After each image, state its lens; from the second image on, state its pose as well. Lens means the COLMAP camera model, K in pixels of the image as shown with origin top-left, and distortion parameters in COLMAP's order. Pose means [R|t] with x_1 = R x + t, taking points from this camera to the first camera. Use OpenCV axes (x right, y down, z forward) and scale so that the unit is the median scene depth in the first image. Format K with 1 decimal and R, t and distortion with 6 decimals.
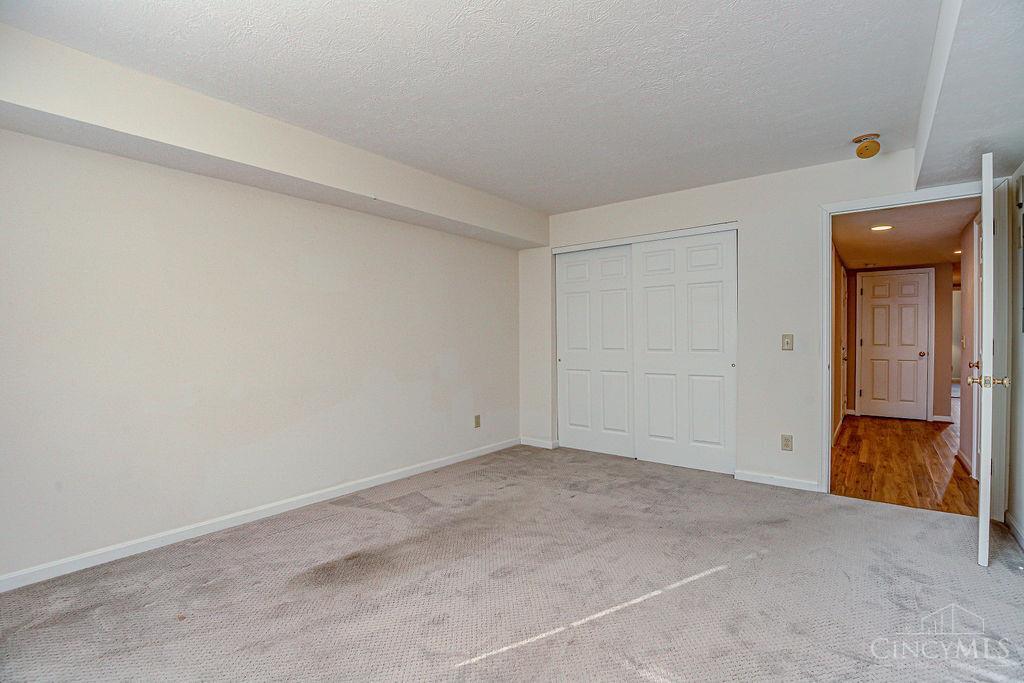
lens RADIAL K [[468.6, 0, 512.0], [0, 468.6, 341.5], [0, 0, 1]] dist [-0.023599, 0.000546]
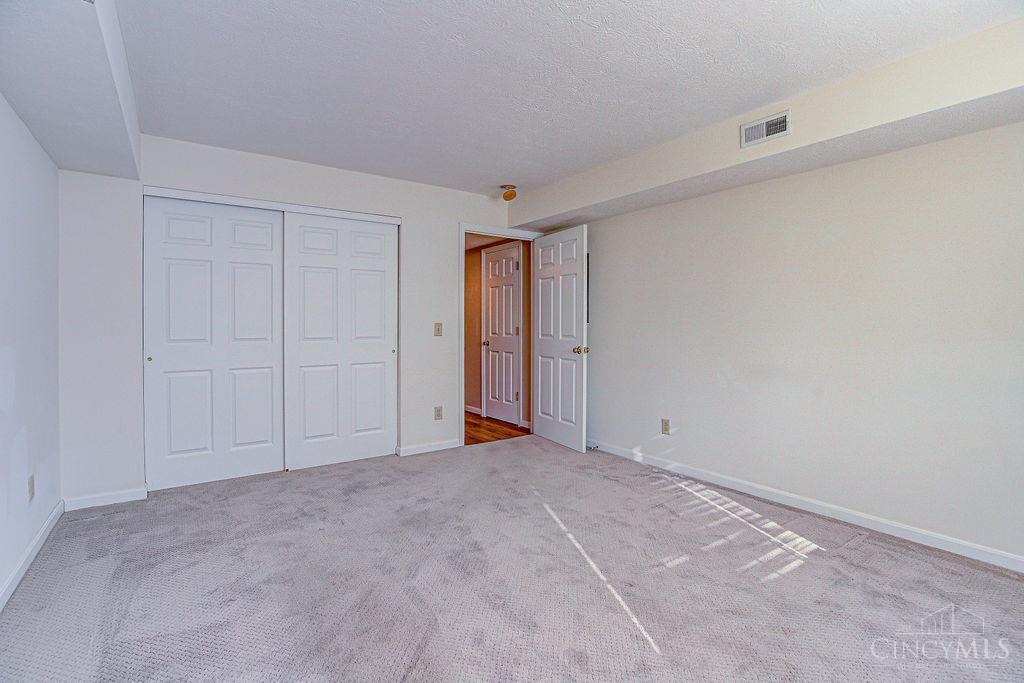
lens RADIAL K [[482.5, 0, 514.0], [0, 482.5, 326.1], [0, 0, 1]] dist [-0.026322, 0.000333]
pose [[0.281127, 0.001814, 0.959669, -0.550682], [0.005014, 0.999982, -0.003359, -0.001574], [-0.959657, 0.005756, 0.281113, 0.463428]]
